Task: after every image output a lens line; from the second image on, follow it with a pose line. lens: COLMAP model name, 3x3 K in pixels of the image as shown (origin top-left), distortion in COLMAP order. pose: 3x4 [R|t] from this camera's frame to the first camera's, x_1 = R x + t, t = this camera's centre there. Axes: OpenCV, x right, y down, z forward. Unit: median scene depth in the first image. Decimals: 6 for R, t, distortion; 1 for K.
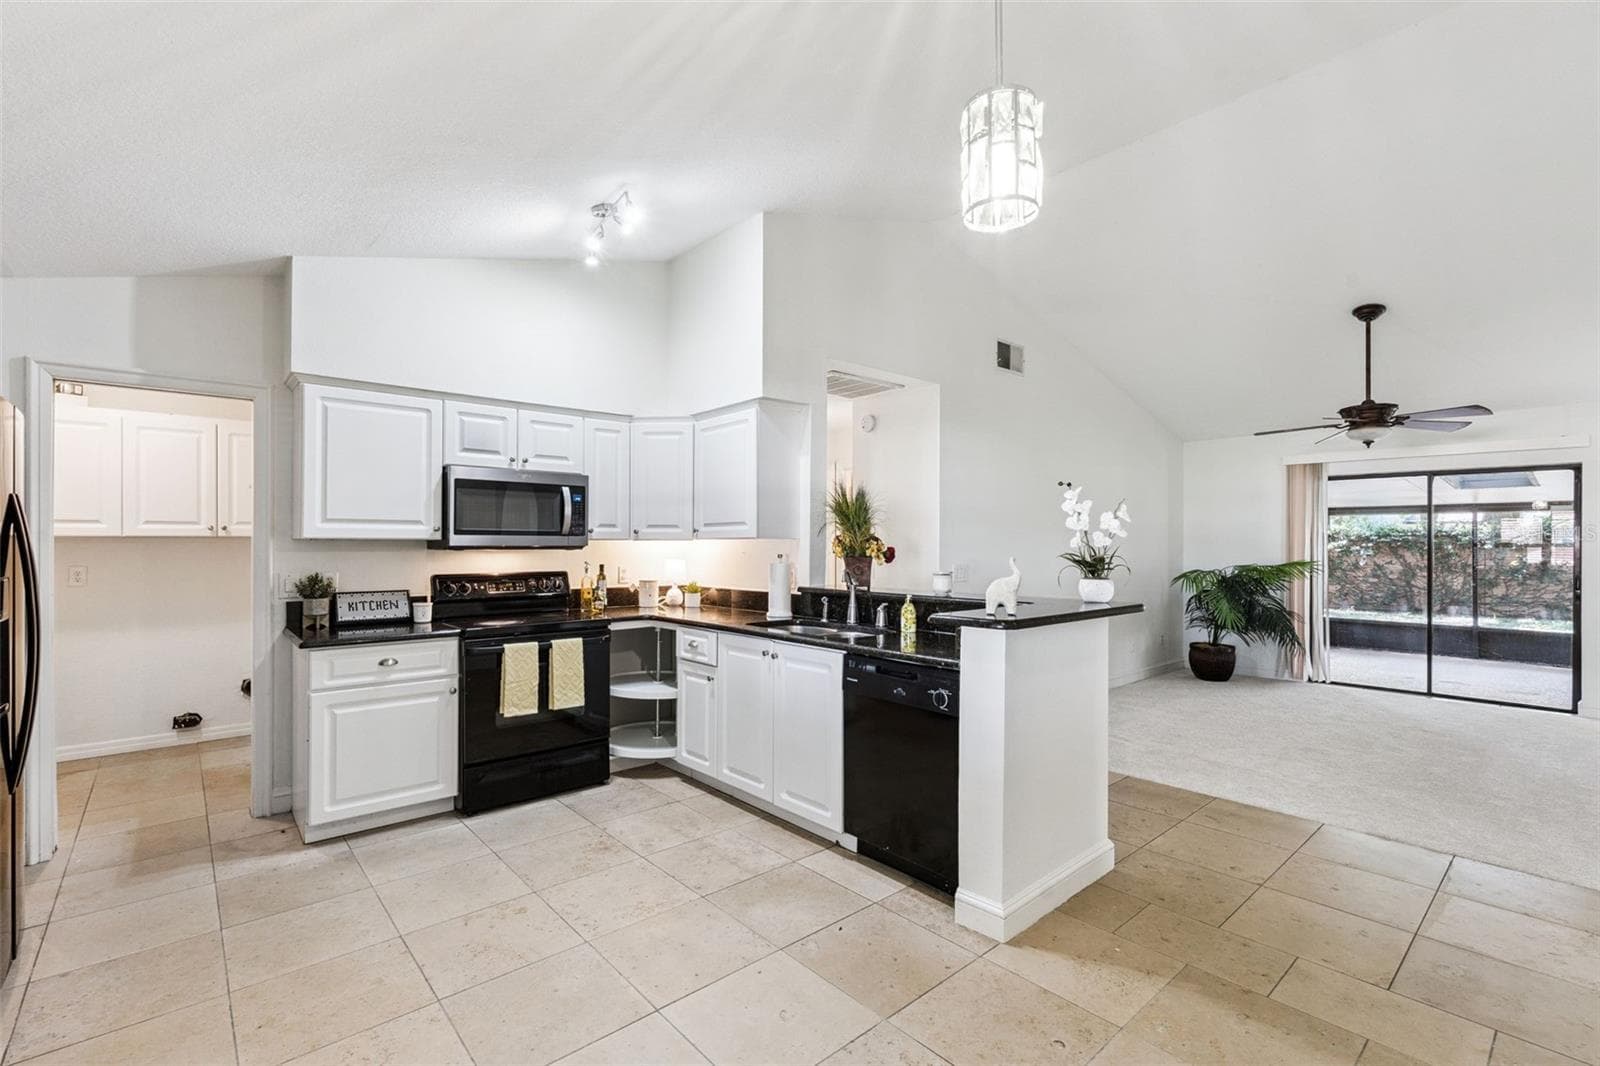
lens RADIAL K [[709.6, 0, 799.0], [0, 709.6, 543.5], [0, 0, 1]] dist [-0.004766, -0.000512]
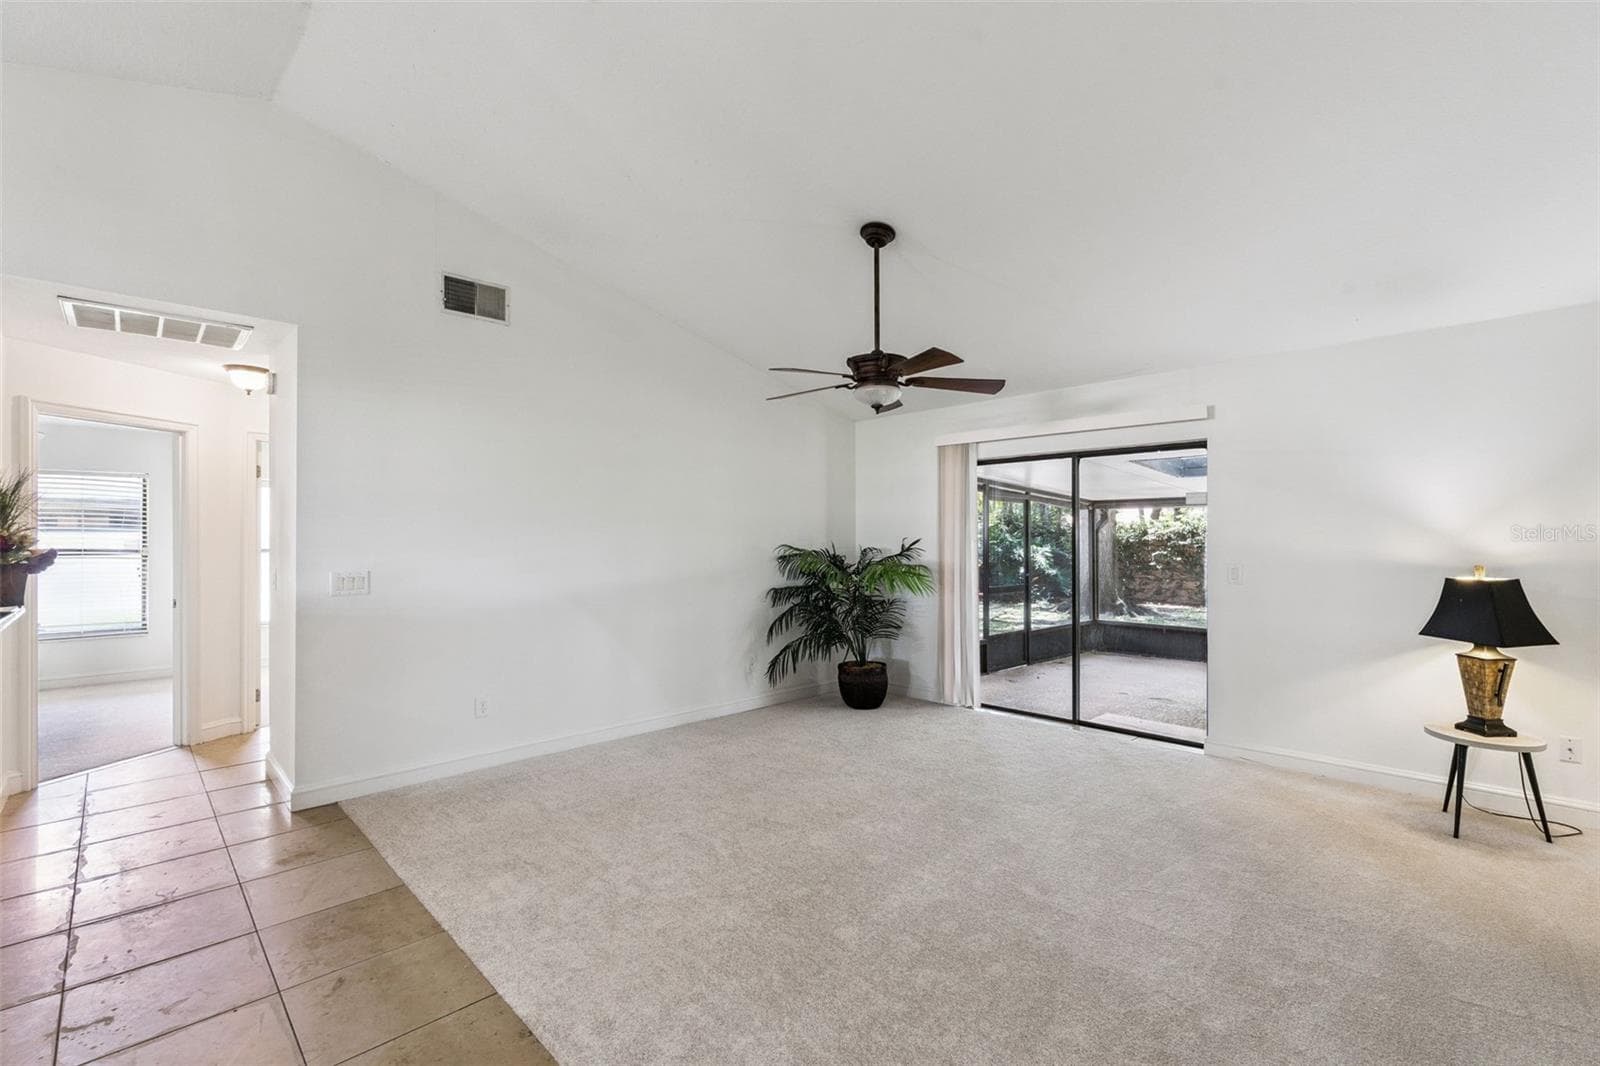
lens RADIAL K [[709.6, 0, 798.6], [0, 709.6, 534.4], [0, 0, 1]] dist [-0.004766, -0.000512]
pose [[0.998204, -0.006093, 0.059601, 0.600336], [0.006727, 0.999923, -0.010446, 0.001132], [-0.059532, 0.010828, 0.998168, 0.221767]]
